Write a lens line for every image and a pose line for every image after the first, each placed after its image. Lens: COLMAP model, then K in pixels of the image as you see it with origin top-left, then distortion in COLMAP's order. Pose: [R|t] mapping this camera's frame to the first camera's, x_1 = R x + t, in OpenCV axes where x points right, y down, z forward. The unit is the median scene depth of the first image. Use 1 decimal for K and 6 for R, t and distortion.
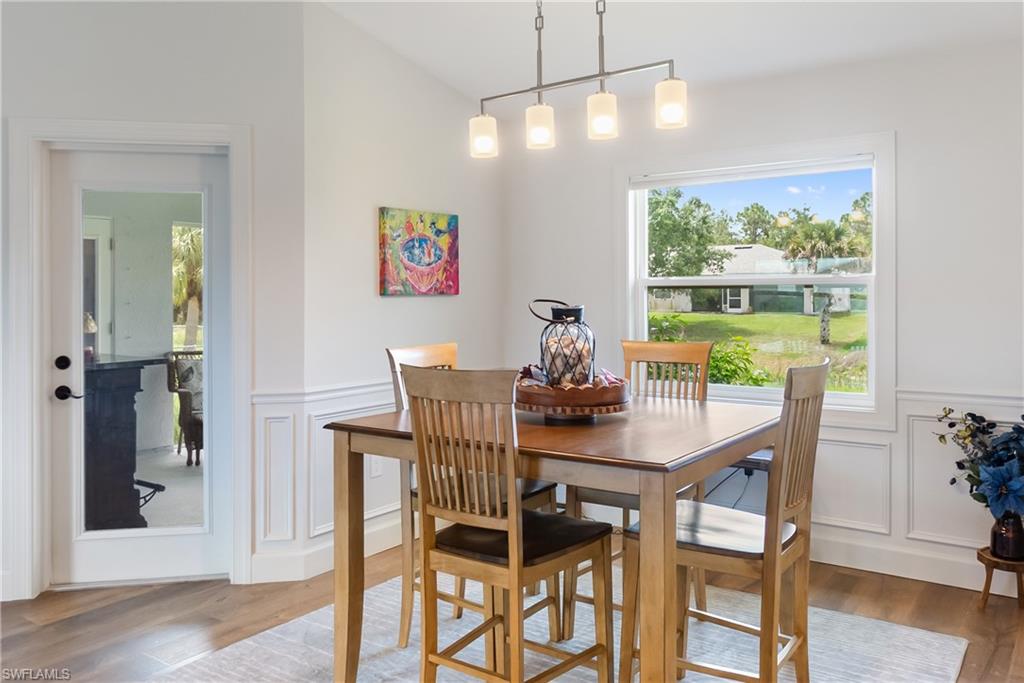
lens RADIAL K [[792.5, 0, 509.5], [0, 792.5, 295.1], [0, 0, 1]] dist [0.027869, 0.002281]
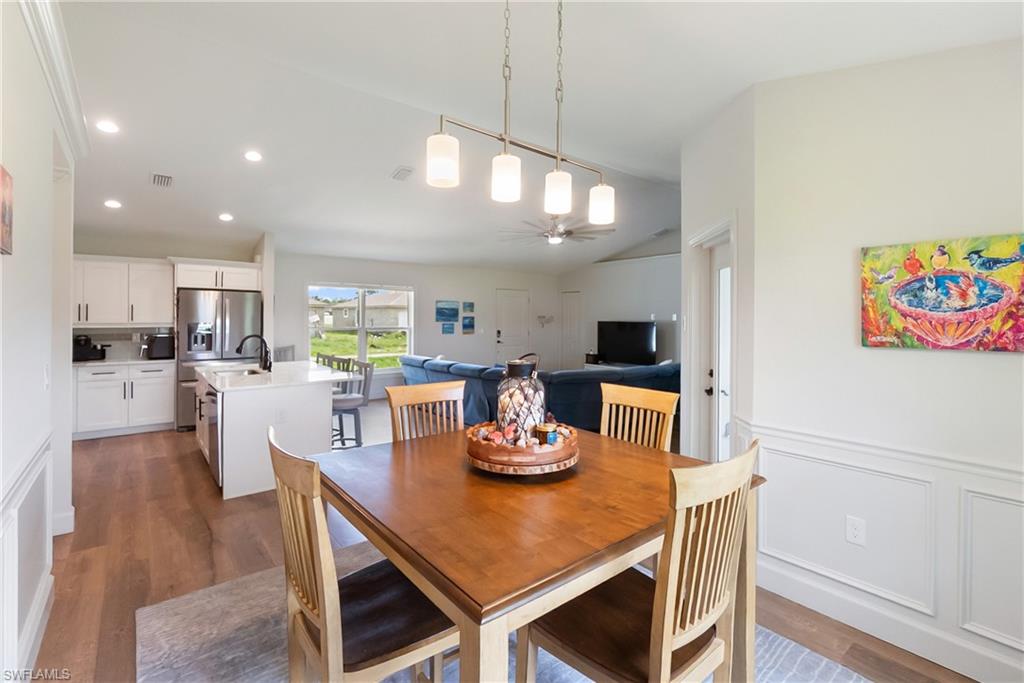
lens RADIAL K [[459.1, 0, 508.3], [0, 459.1, 318.3], [0, 0, 1]] dist [-0.001216, -0.000447]
pose [[-0.268753, 0.005751, -0.963192, 0.447464], [-0.007972, 0.999935, 0.008194, -0.032052], [0.963176, 0.009880, -0.268690, 0.745104]]
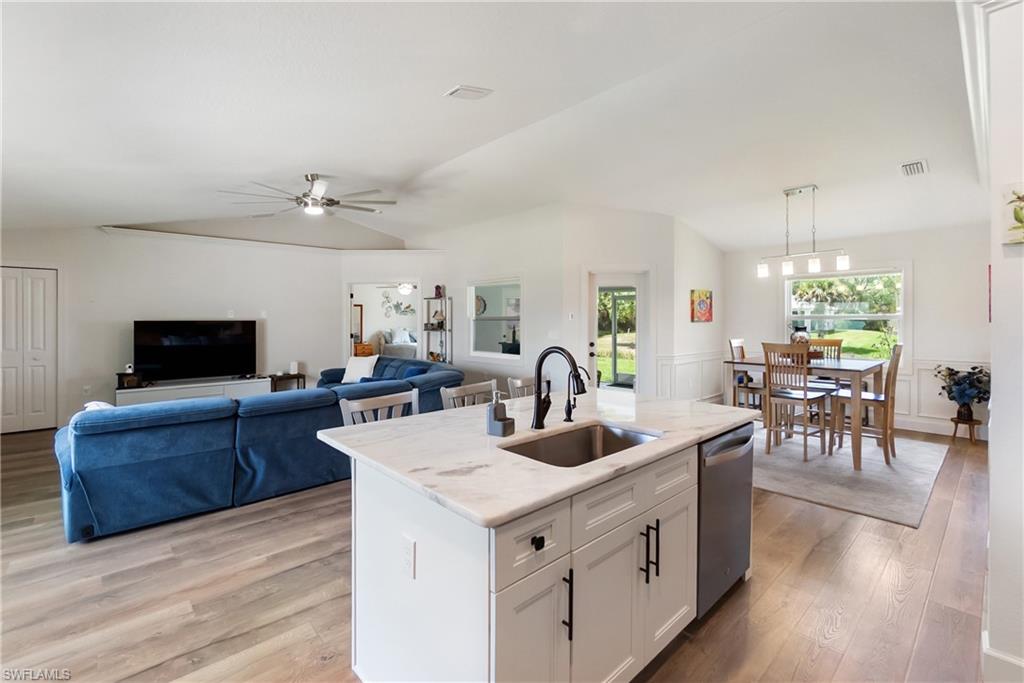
lens RADIAL K [[459.1, 0, 508.3], [0, 459.1, 318.3], [0, 0, 1]] dist [-0.001216, -0.000447]
pose [[0.978229, 0.001276, -0.207524, -0.444736], [-0.002626, 0.999977, -0.006231, -0.001407], [0.207512, 0.006640, 0.978210, -0.656239]]
